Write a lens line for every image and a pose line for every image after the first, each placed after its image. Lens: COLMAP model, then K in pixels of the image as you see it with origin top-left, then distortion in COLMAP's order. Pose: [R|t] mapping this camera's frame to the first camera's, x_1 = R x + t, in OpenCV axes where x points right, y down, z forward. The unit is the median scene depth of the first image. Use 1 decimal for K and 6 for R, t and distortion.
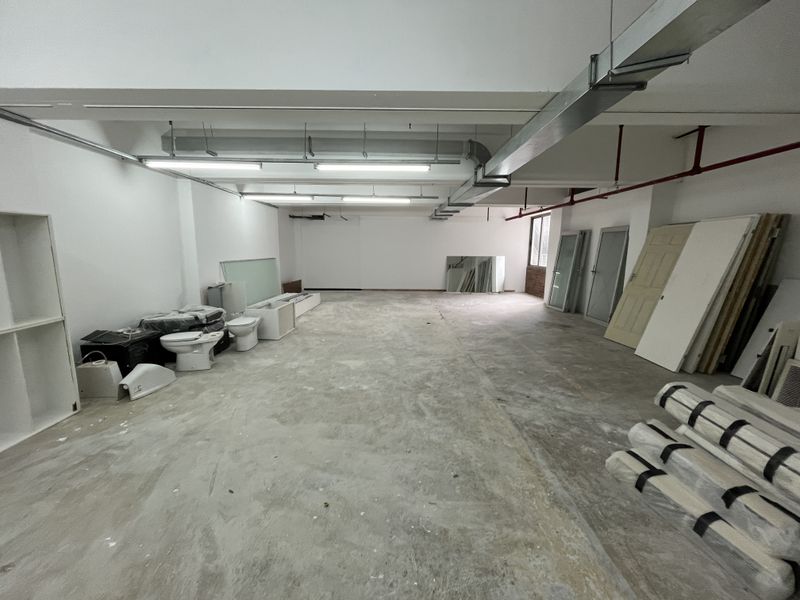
lens RADIAL K [[324.4, 0, 396.8], [0, 324.4, 299.6], [0, 0, 1]] dist [-0.003194, 0.000012]
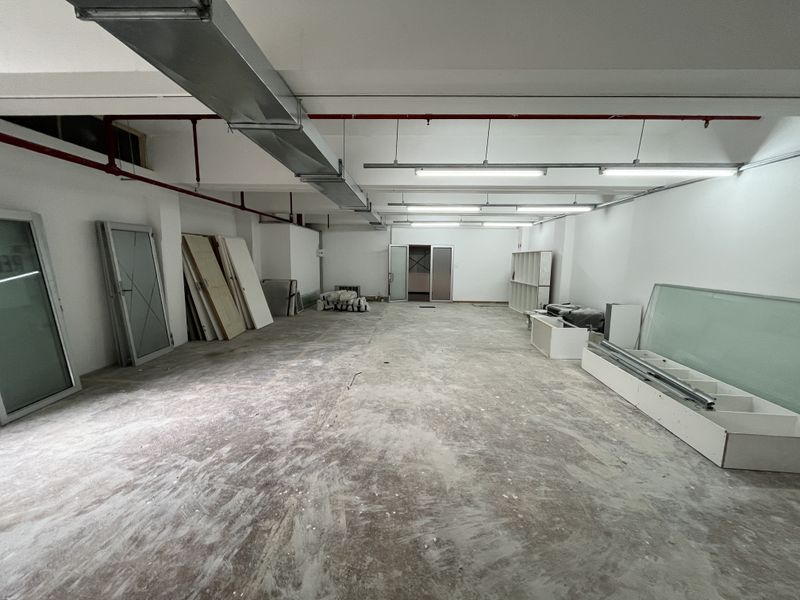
lens RADIAL K [[324.4, 0, 399.8], [0, 324.4, 300.6], [0, 0, 1]] dist [-0.003194, 0.000012]
pose [[-0.998861, -0.028578, 0.038214, 0.057008], [-0.016435, 0.957866, 0.286746, -0.372132], [-0.044798, 0.285791, -0.957244, 2.284312]]
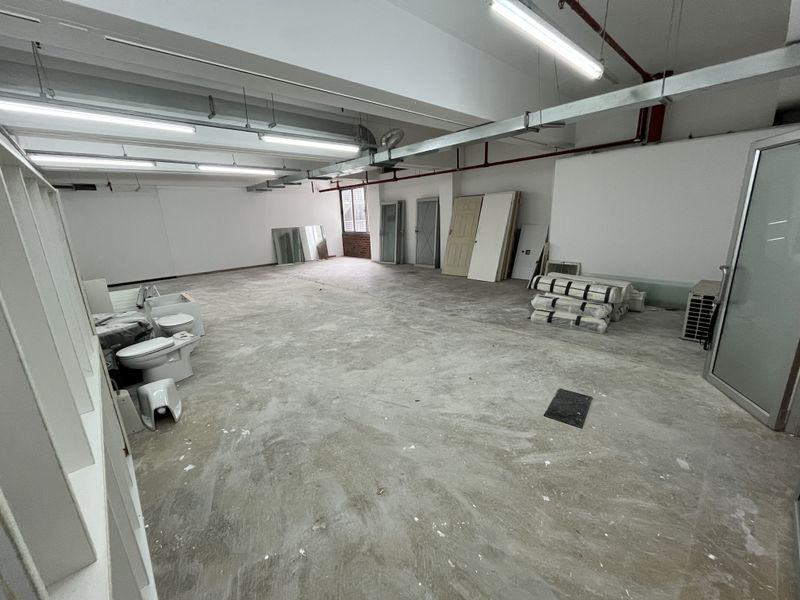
lens RADIAL K [[324.4, 0, 398.2], [0, 324.4, 299.3], [0, 0, 1]] dist [-0.003194, 0.000012]
pose [[0.734804, -0.209086, 0.645249, -0.581037], [0.153516, 0.977883, 0.142050, -0.014518], [-0.660678, -0.005323, 0.750650, 0.011536]]
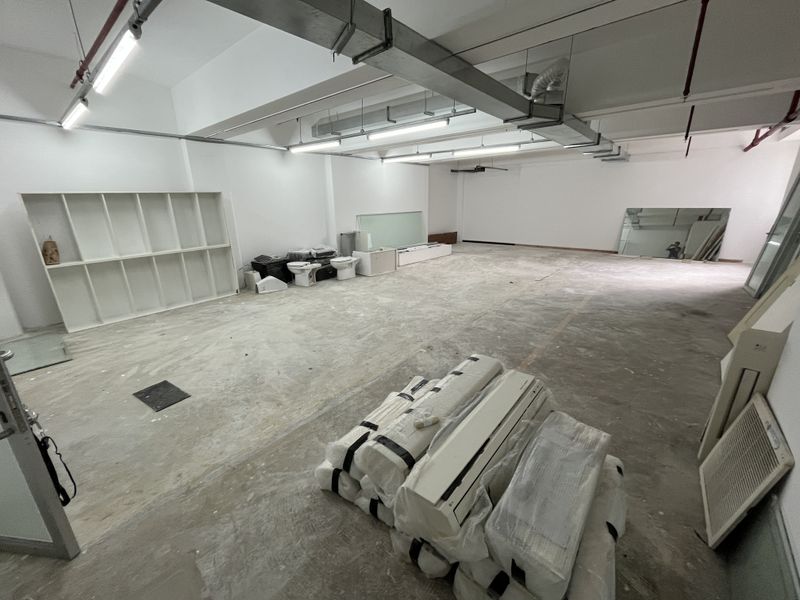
lens RADIAL K [[324.4, 0, 396.9], [0, 324.4, 300.2], [0, 0, 1]] dist [-0.003194, 0.000012]
pose [[0.760679, 0.171374, -0.626098, 0.615716], [-0.077758, 0.981632, 0.174218, -0.022225], [0.644455, -0.083840, 0.760032, 0.072720]]
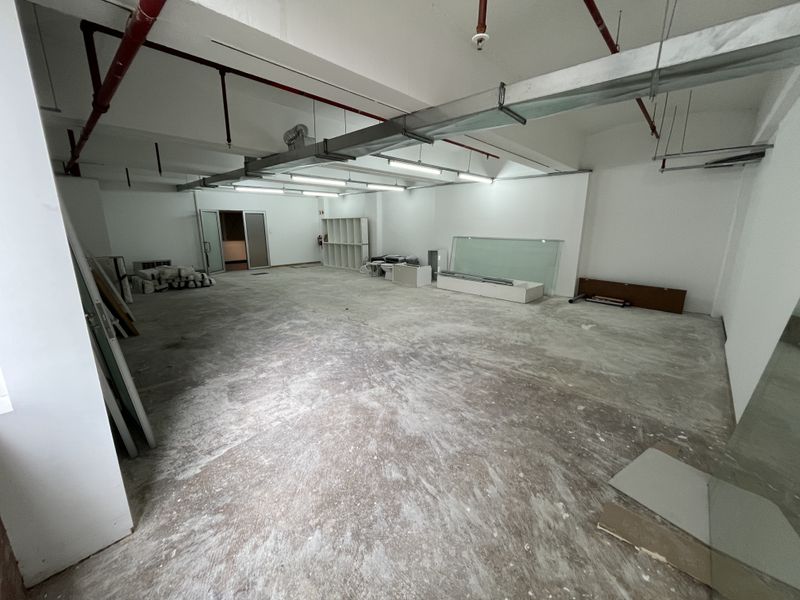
lens RADIAL K [[324.4, 0, 398.5], [0, 324.4, 300.0], [0, 0, 1]] dist [-0.003194, 0.000012]
pose [[-0.679631, 0.157935, -0.716351, 0.897972], [-0.121437, 0.938850, 0.322202, -0.364297], [0.723433, 0.305970, -0.618892, 2.297083]]
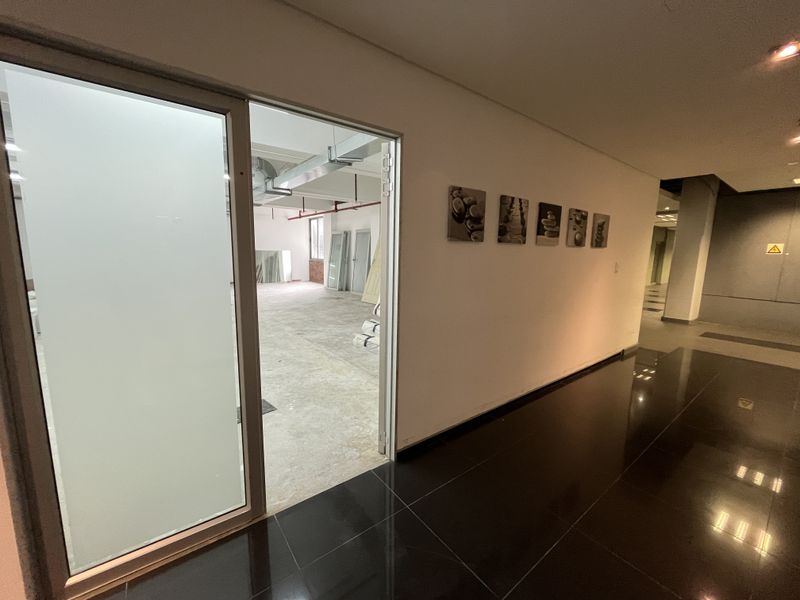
lens RADIAL K [[324.4, 0, 400.9], [0, 324.4, 300.2], [0, 0, 1]] dist [-0.003194, 0.000012]
pose [[0.794278, -0.080884, 0.602146, -0.155427], [0.078650, 0.996448, 0.030104, 0.093621], [-0.602442, 0.023448, 0.797818, -0.388141]]
